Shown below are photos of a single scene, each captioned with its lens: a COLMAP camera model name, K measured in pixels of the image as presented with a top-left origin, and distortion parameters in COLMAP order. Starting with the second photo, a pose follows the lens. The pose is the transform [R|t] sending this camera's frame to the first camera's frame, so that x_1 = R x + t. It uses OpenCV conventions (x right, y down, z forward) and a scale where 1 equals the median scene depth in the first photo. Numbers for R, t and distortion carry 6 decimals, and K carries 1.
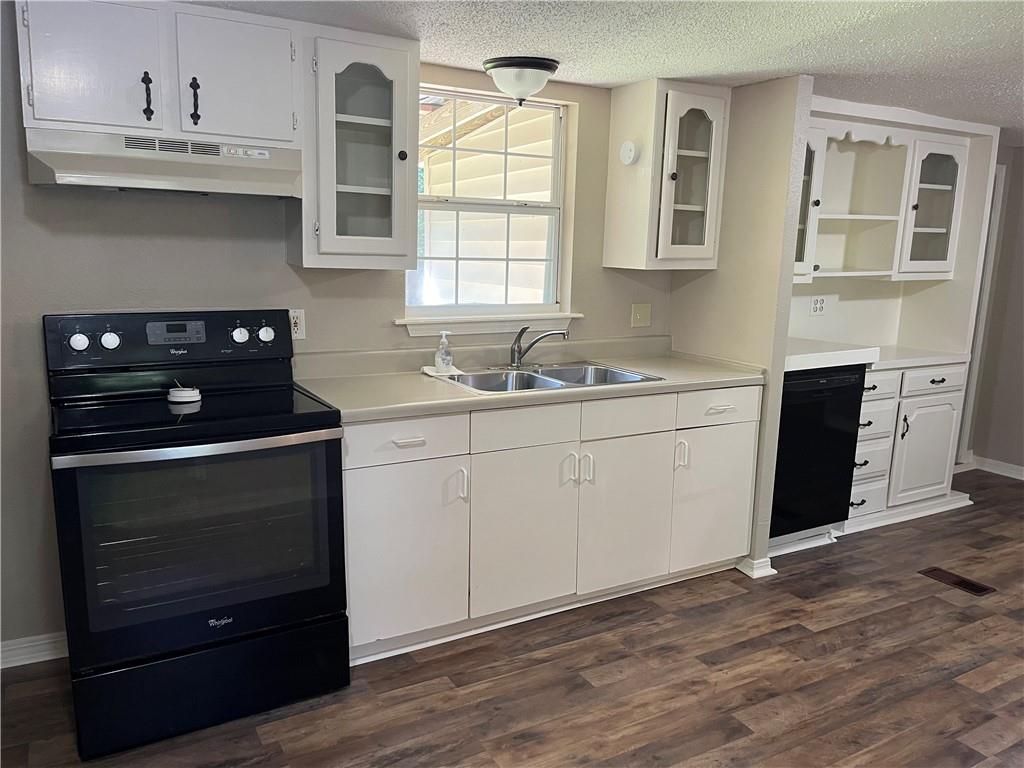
lens RADIAL K [[769.2, 0, 511.4], [0, 769.2, 384.0], [0, 0, 1]] dist [0.016554, -0.010974]
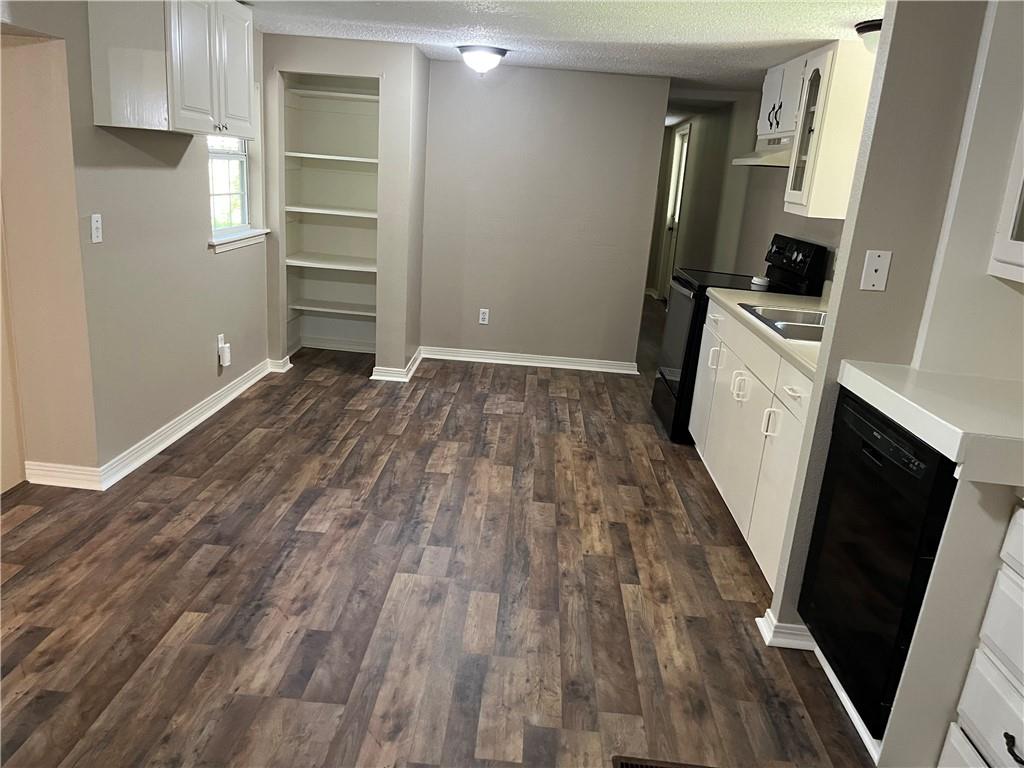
lens RADIAL K [[769.2, 0, 511.4], [0, 769.2, 385.2], [0, 0, 1]] dist [0.016554, -0.010974]
pose [[-0.513581, 0.177411, -0.839500, 1.330100], [-0.245025, 0.907327, 0.341644, -0.221049], [0.822312, 0.381160, -0.422516, 1.291343]]
